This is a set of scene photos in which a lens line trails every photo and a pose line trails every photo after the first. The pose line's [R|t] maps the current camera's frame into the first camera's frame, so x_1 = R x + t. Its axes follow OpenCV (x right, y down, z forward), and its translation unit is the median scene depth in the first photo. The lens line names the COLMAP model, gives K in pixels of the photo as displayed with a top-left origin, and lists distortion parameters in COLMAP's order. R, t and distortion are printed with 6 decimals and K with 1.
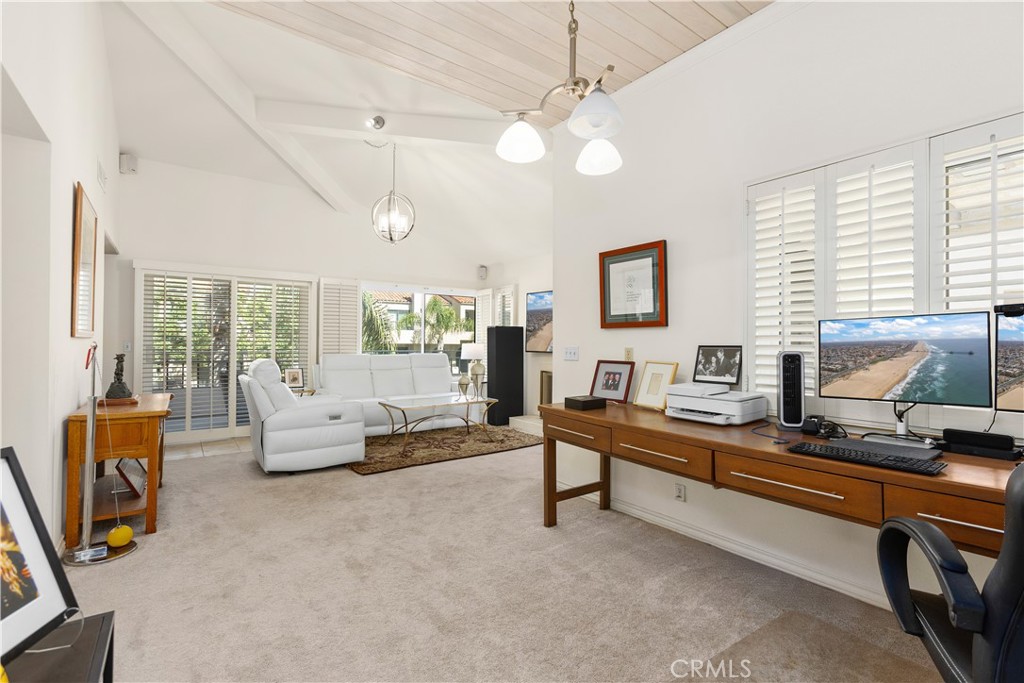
lens RADIAL K [[462.3, 0, 511.5], [0, 462.3, 339.8], [0, 0, 1]] dist [-0.014004, 0.000216]
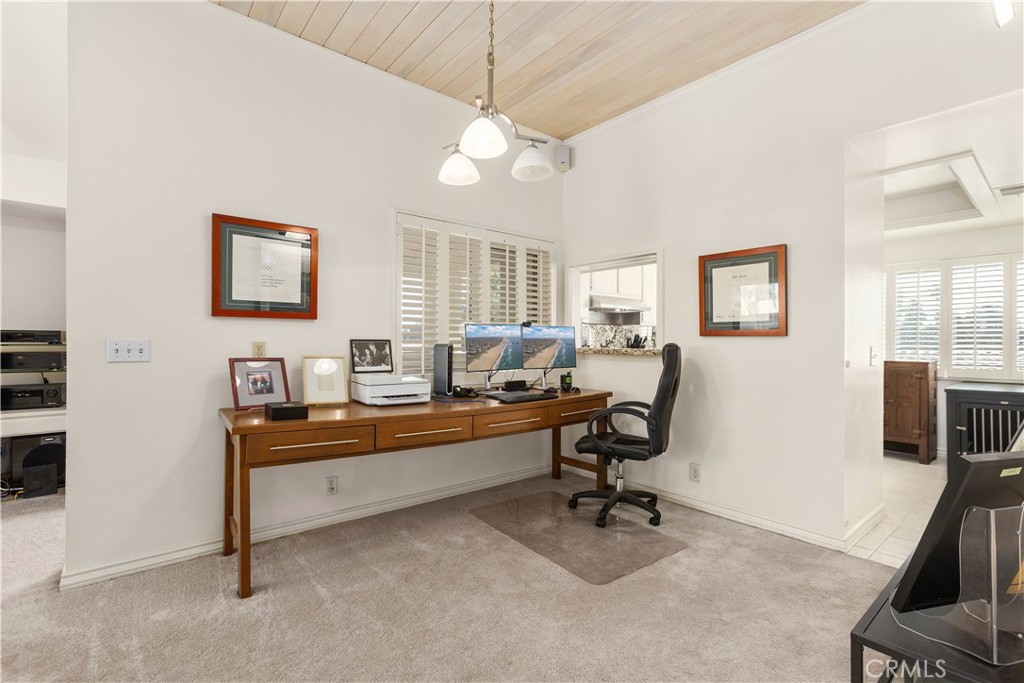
lens RADIAL K [[462.3, 0, 513.6], [0, 462.3, 338.5], [0, 0, 1]] dist [-0.014004, 0.000216]
pose [[-0.050580, 0.000466, 0.998720, -0.735013], [-0.015781, 0.999875, -0.001266, 0.006215], [-0.998595, -0.015825, -0.050566, 0.726054]]
